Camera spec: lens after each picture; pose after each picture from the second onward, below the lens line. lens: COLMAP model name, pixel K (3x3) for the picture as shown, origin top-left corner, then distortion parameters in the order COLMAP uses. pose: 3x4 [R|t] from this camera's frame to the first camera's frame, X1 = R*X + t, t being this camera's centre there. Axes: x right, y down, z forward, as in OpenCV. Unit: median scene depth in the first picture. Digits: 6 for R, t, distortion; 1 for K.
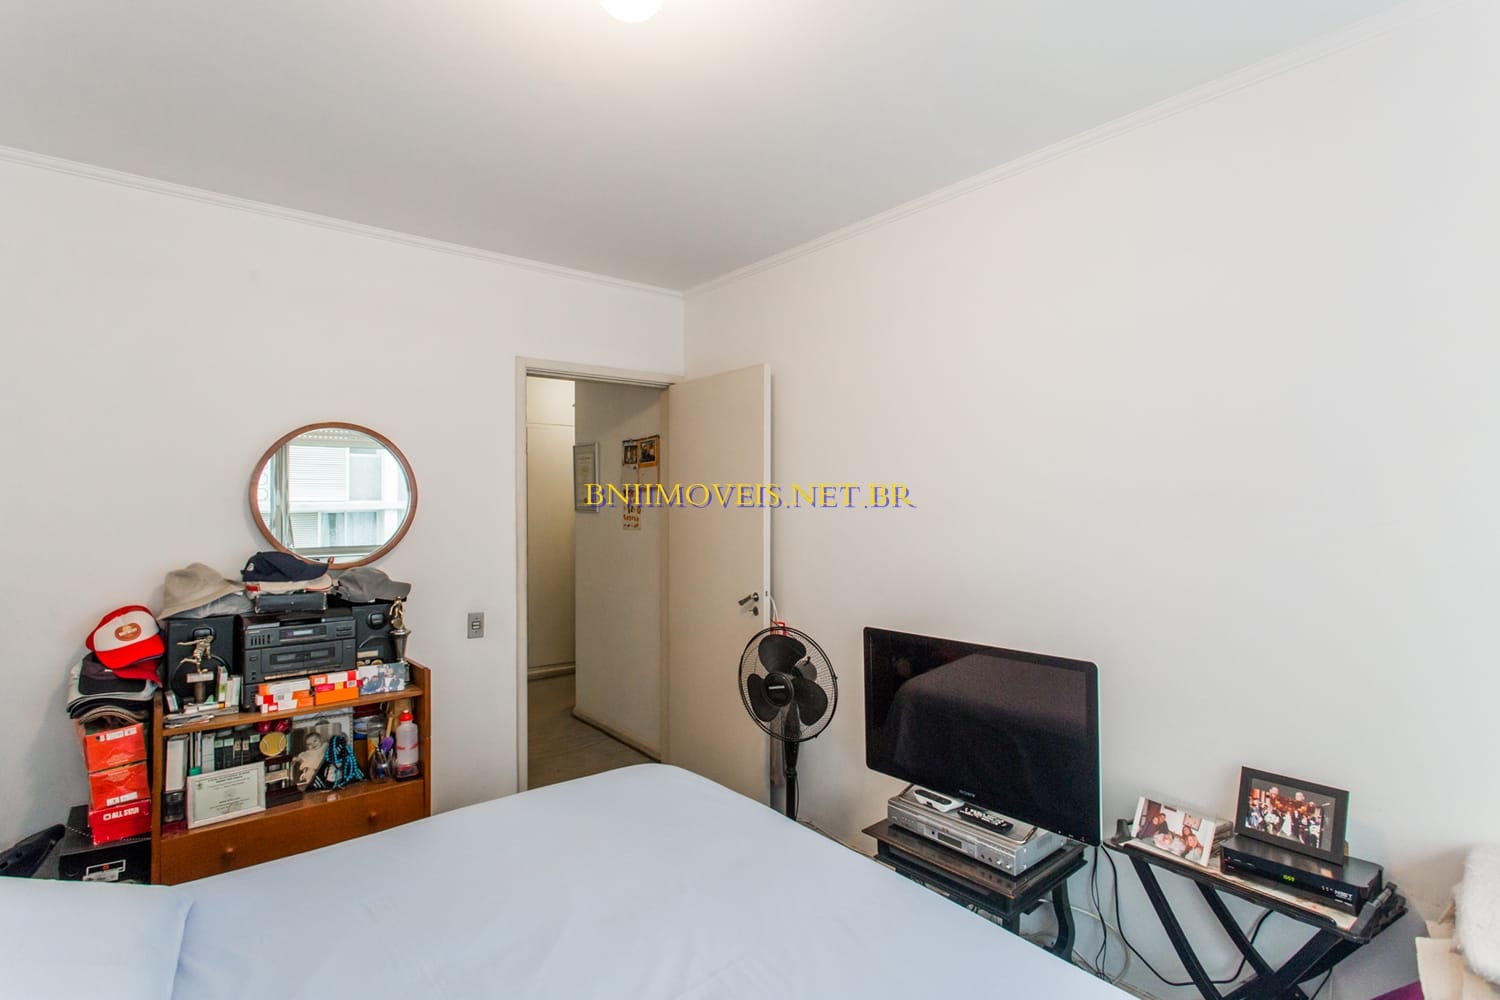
lens RADIAL K [[708.9, 0, 740.8], [0, 708.9, 495.1], [0, 0, 1]] dist [0.002139, 0.001048]
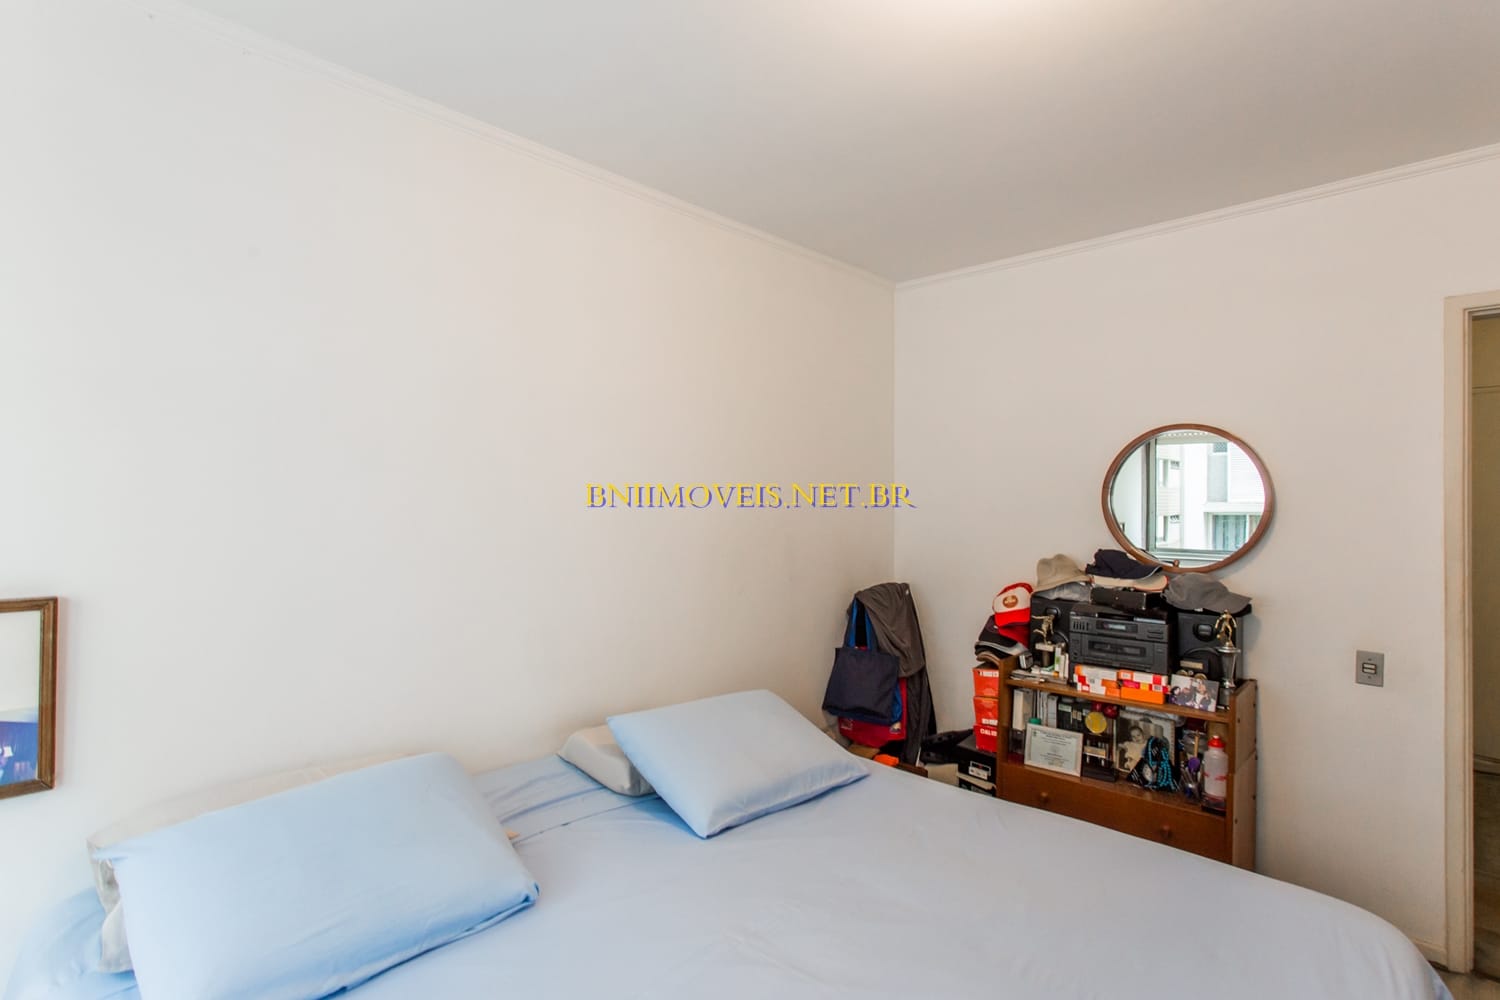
lens RADIAL K [[714.5, 0, 743.4], [0, 714.5, 494.2], [0, 0, 1]] dist [0.001876, 0.001178]
pose [[0.166633, -0.007111, -0.985993, 0.349722], [0.002746, 0.999973, -0.006748, 0.000150], [0.986015, -0.001583, 0.166648, 0.269860]]
